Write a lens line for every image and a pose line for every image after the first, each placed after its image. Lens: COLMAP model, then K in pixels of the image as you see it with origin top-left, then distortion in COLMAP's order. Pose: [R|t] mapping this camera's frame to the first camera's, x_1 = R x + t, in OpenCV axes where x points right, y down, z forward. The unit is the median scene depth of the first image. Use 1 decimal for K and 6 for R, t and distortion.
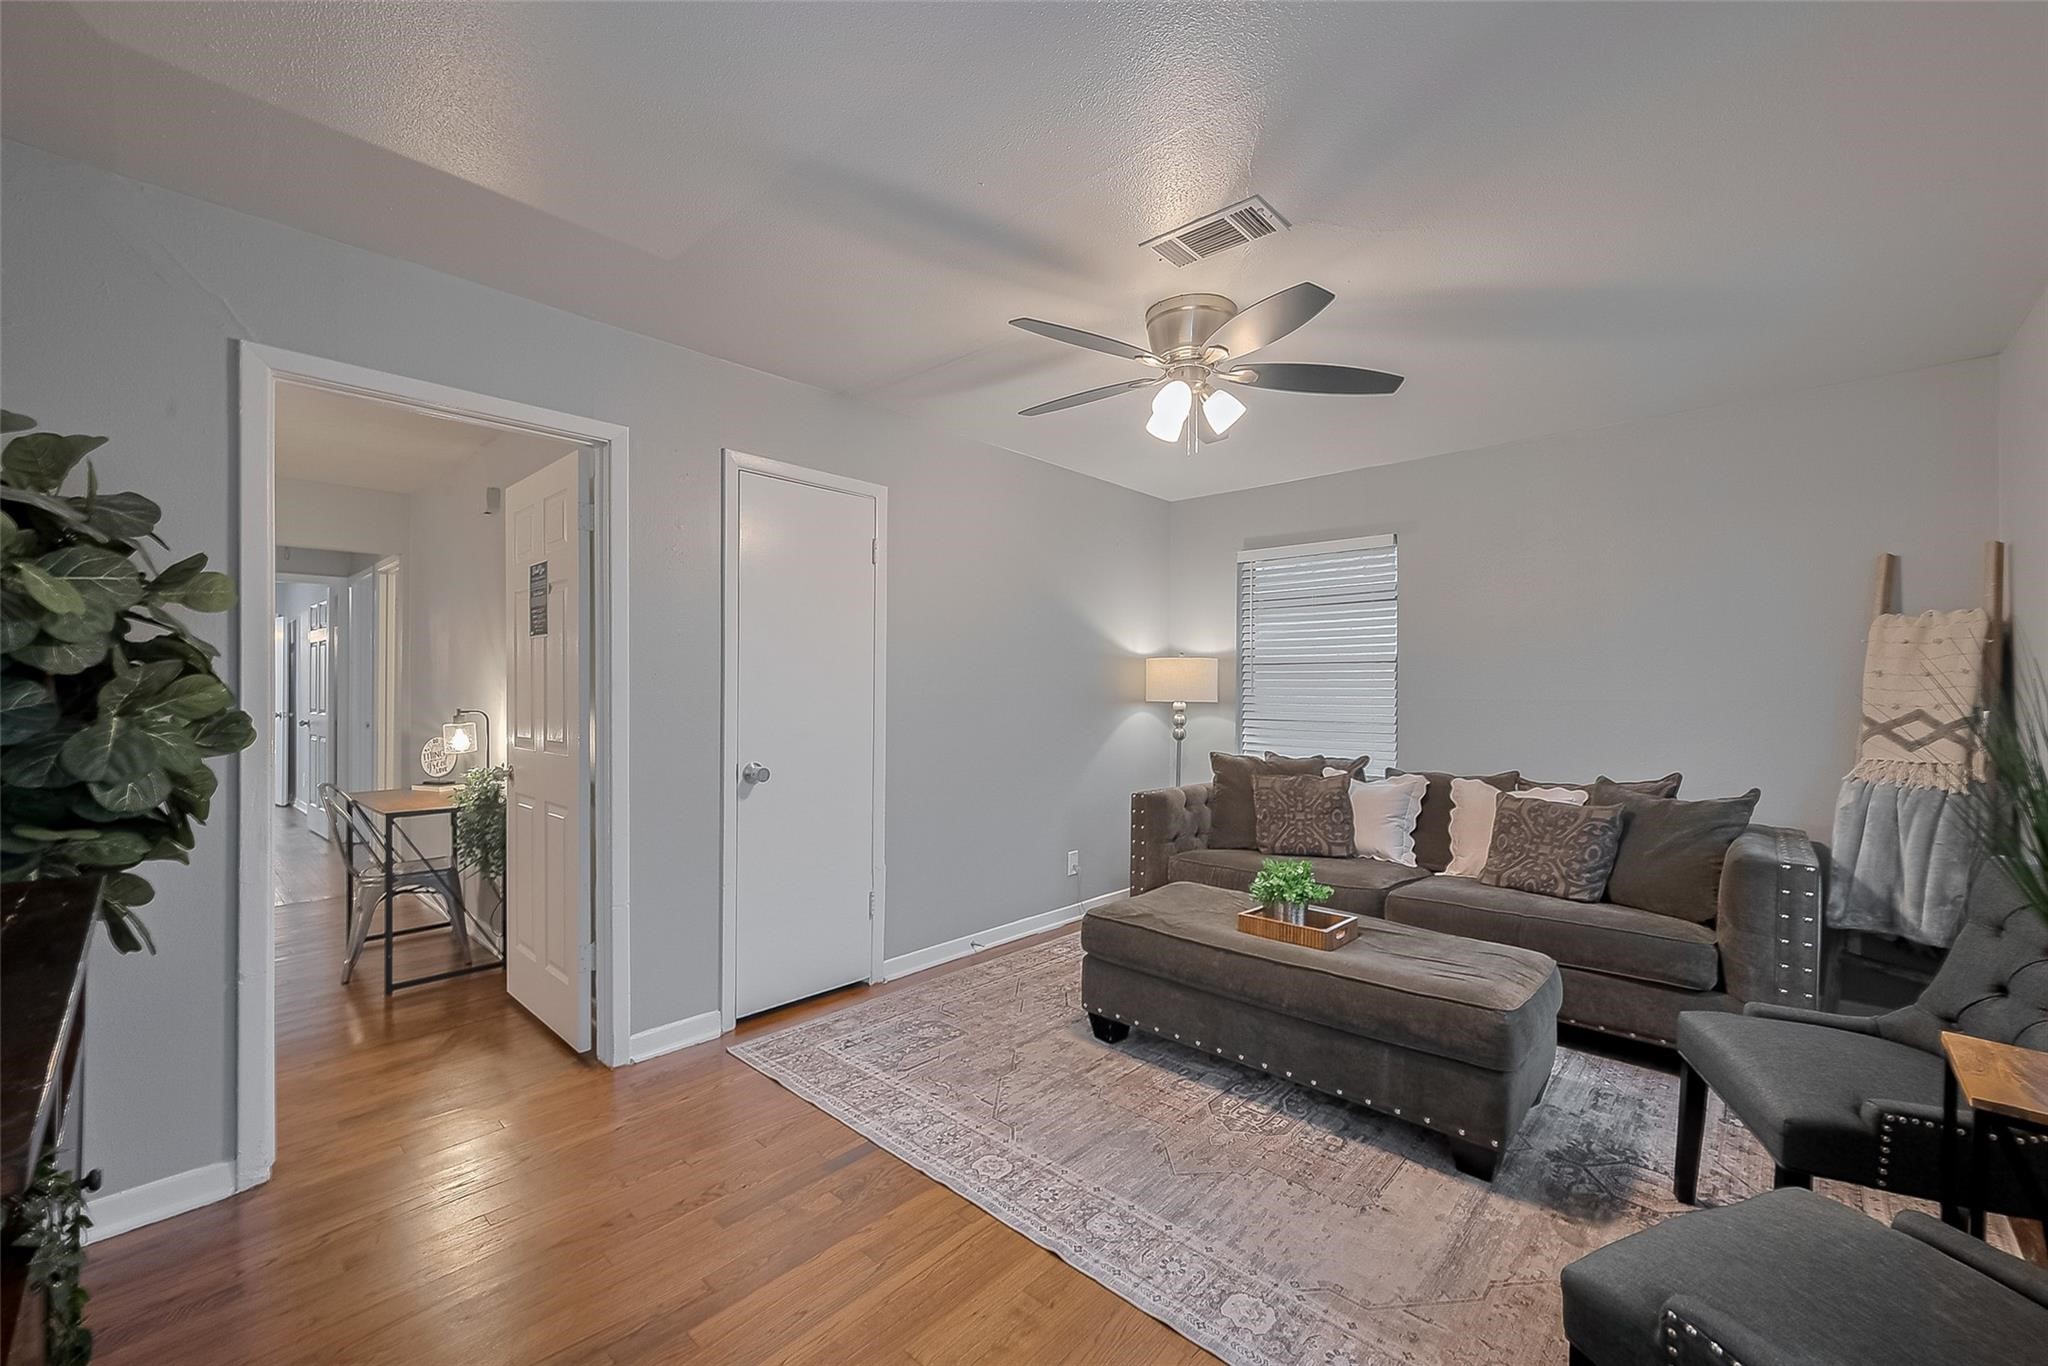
lens RADIAL K [[825.7, 0, 1015.0], [0, 825.7, 684.0], [0, 0, 1]] dist [0.000192, -0.001495]
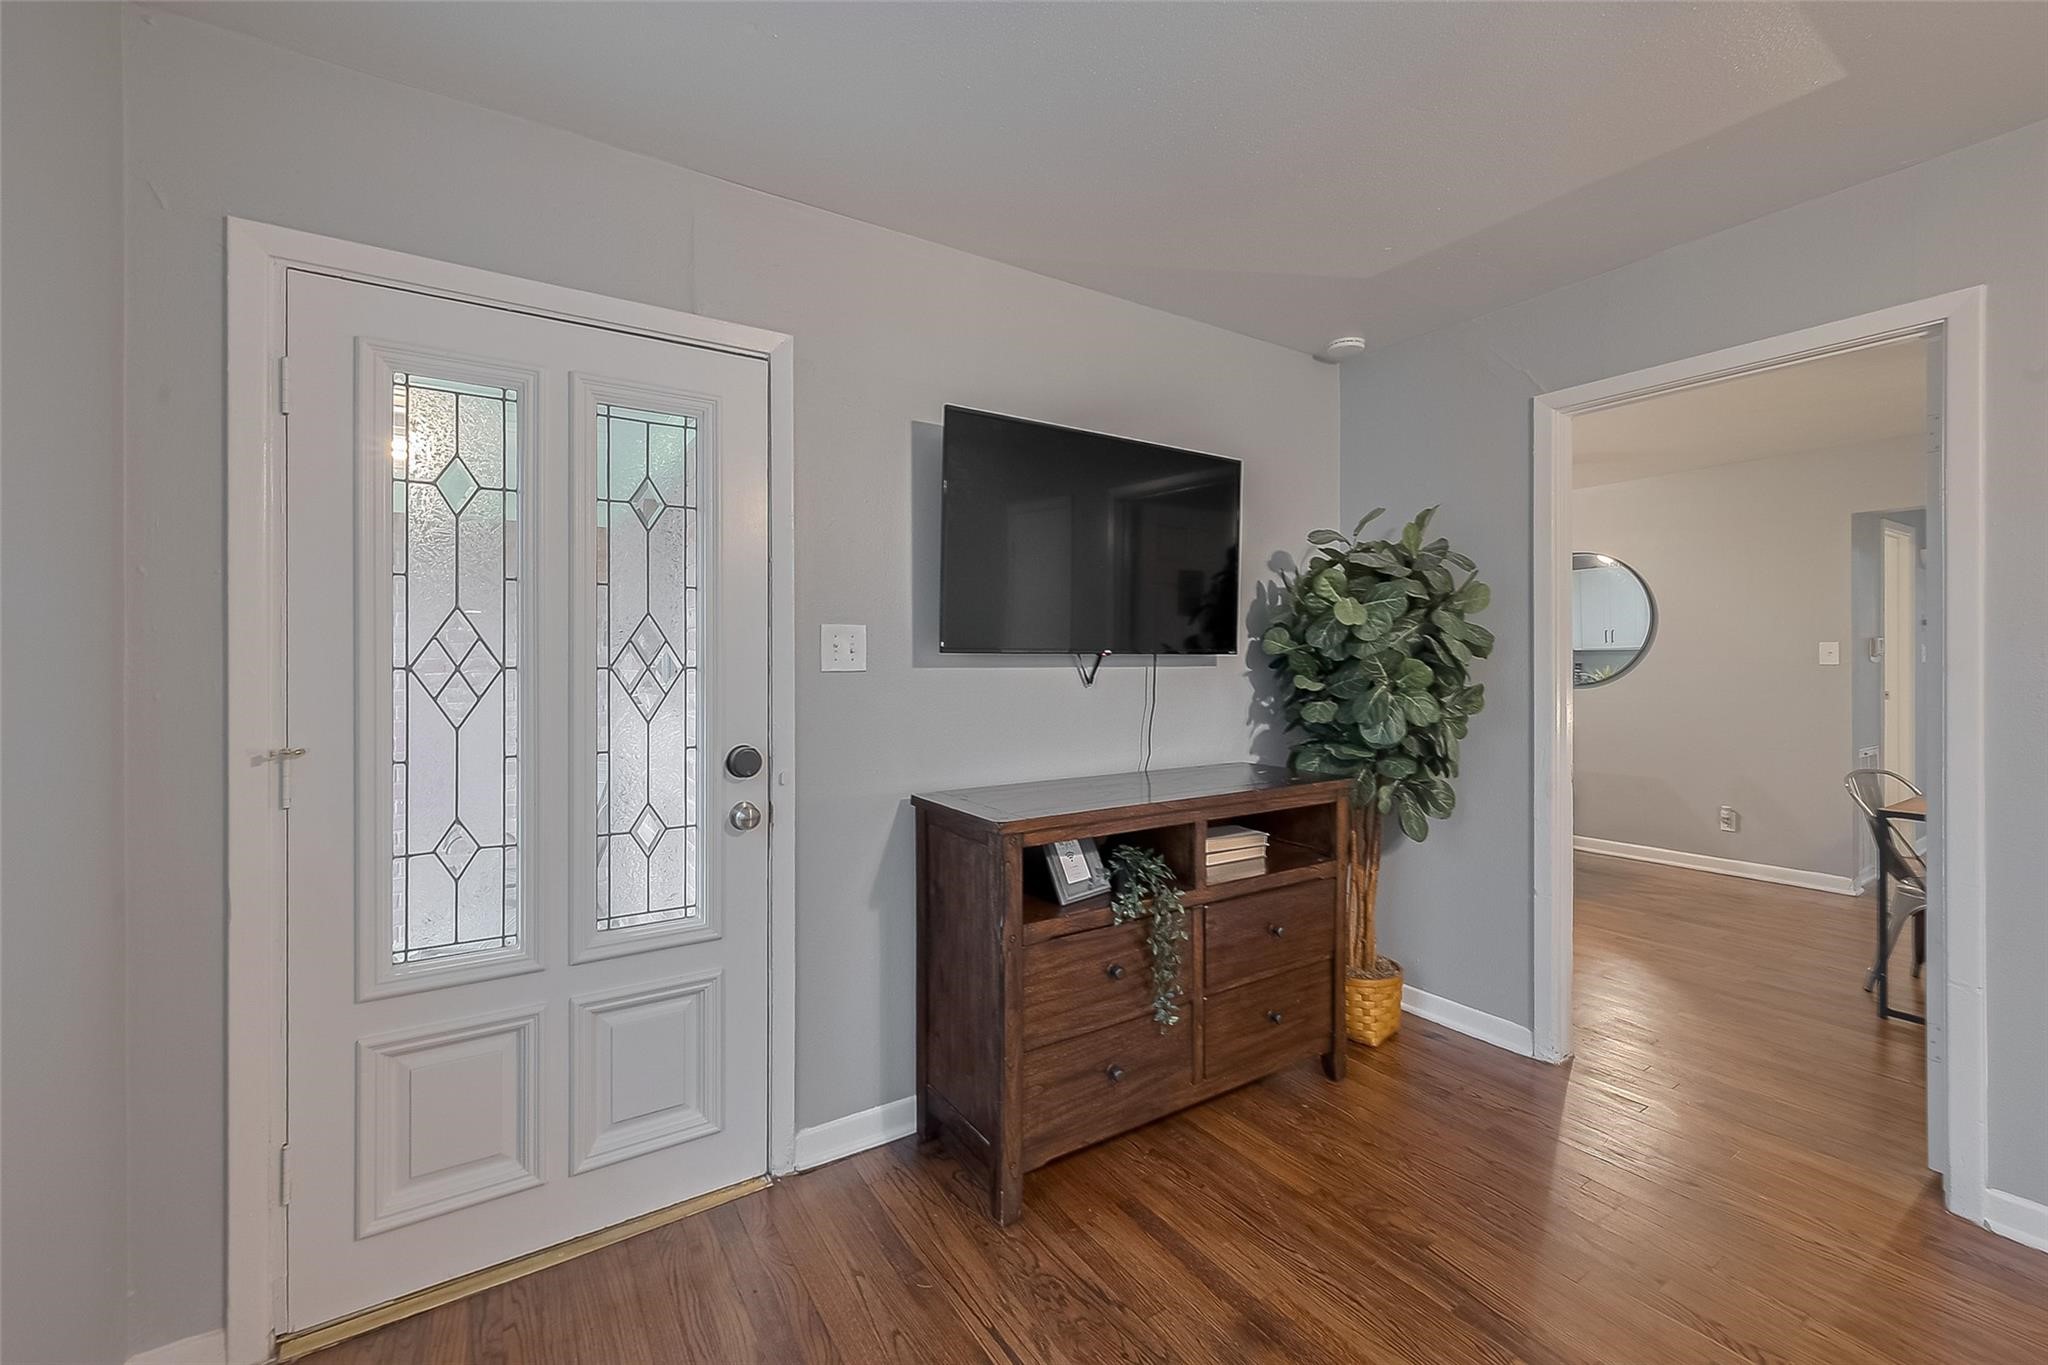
lens RADIAL K [[825.7, 0, 1011.8], [0, 825.7, 665.7], [0, 0, 1]] dist [0.000192, -0.001495]
pose [[-0.244313, 0.006505, -0.969675, 0.443148], [0.003779, 0.999976, 0.005756, -0.007689], [0.969689, -0.002259, -0.244332, 0.461481]]
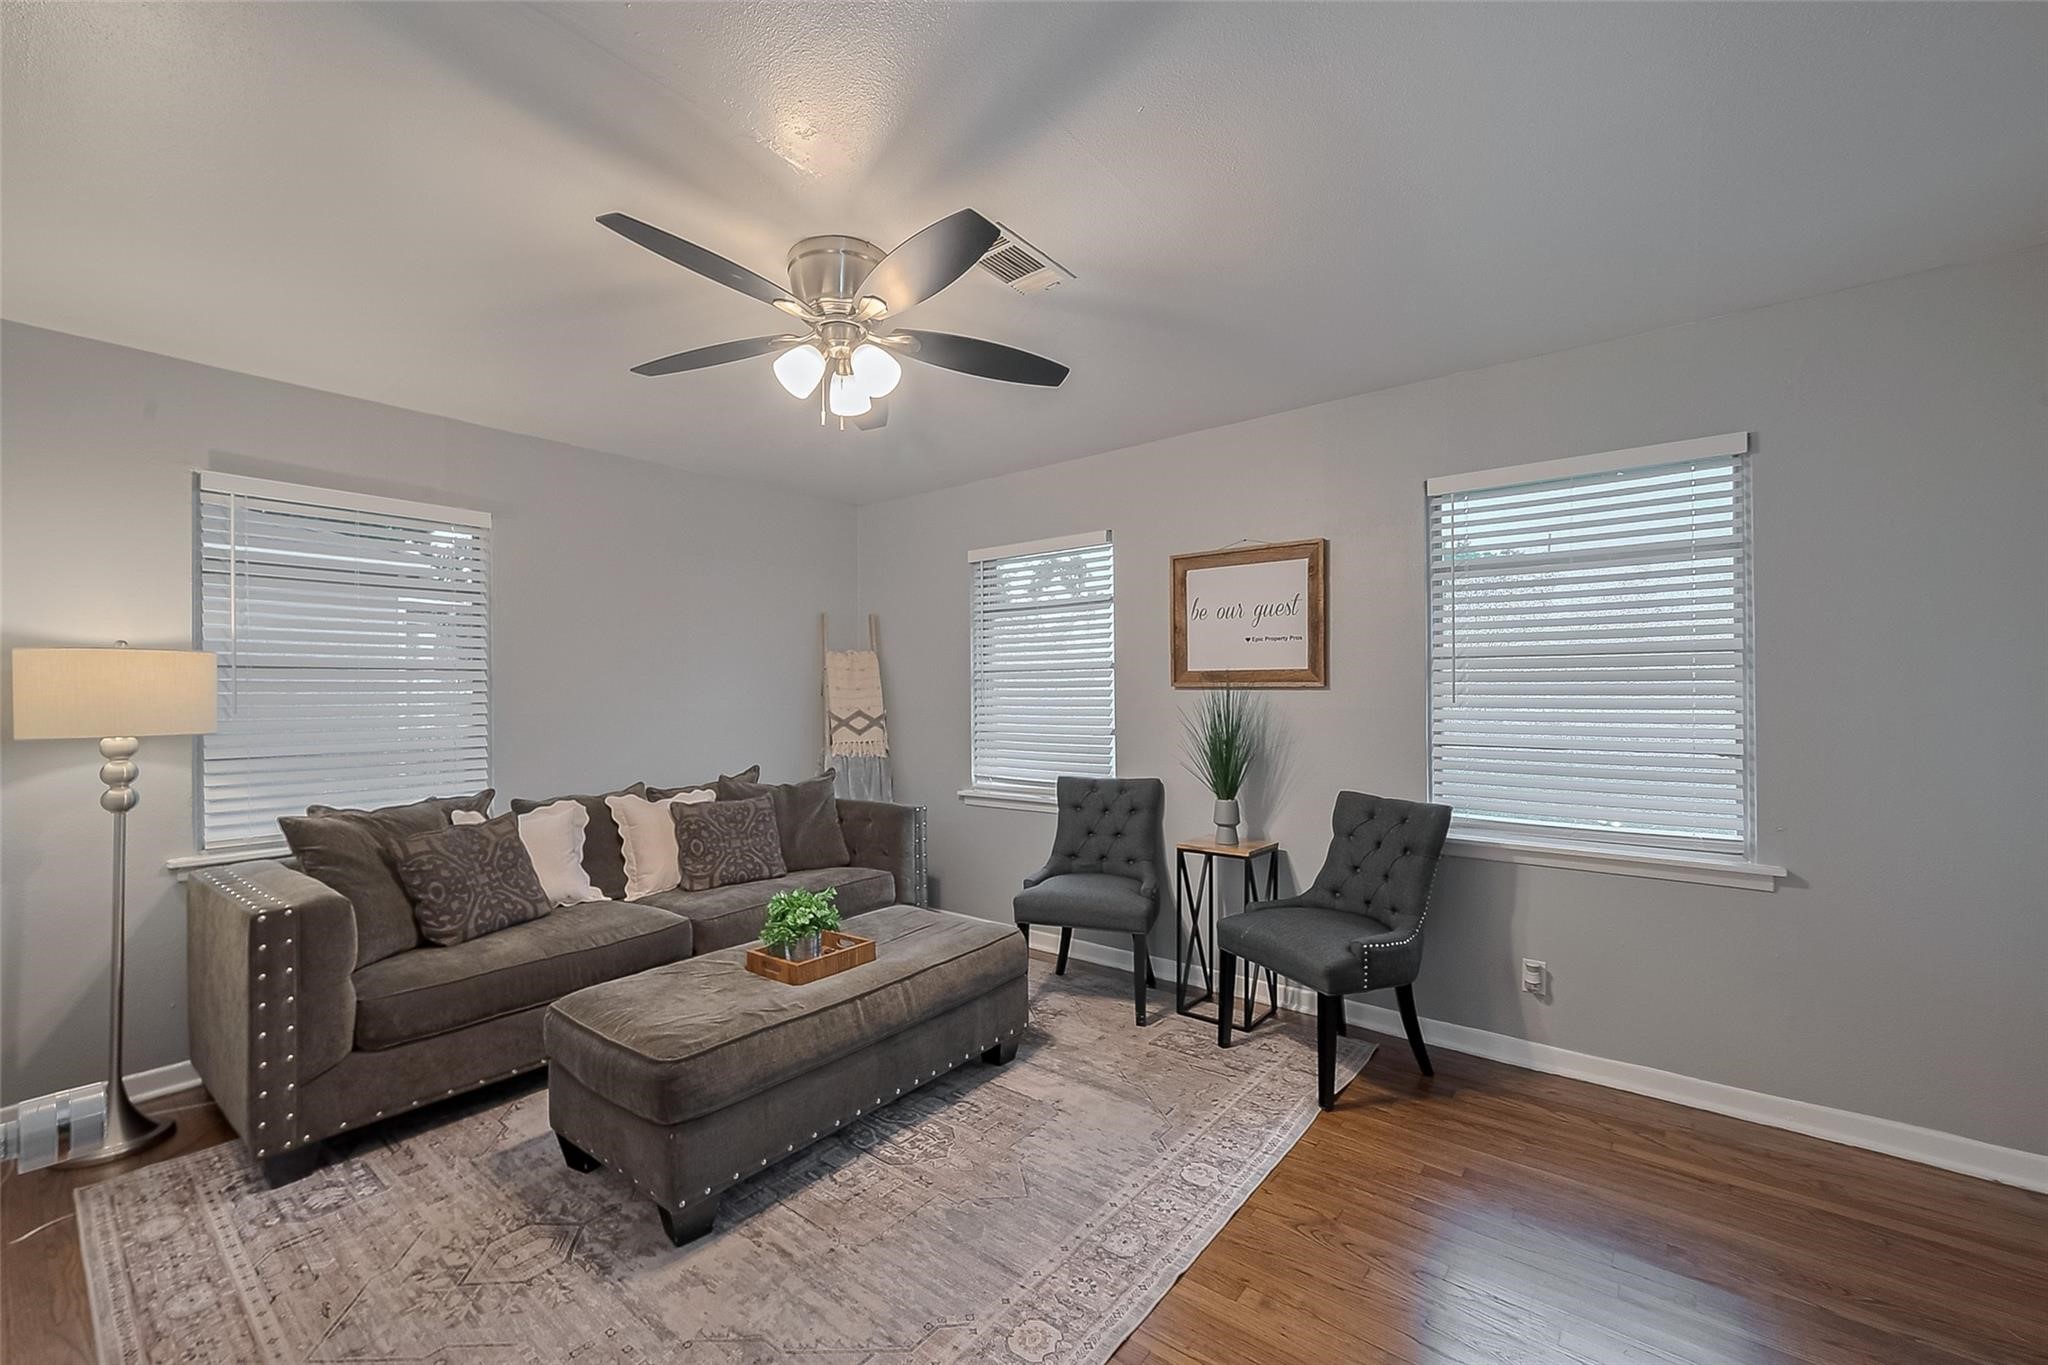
lens RADIAL K [[825.7, 0, 1013.9], [0, 825.7, 690.7], [0, 0, 1]] dist [0.000192, -0.001495]
pose [[-0.077241, -0.001611, 0.997011, -0.717644], [0.003321, 0.999993, 0.001873, -0.012525], [-0.997007, 0.003456, -0.077235, 0.990331]]
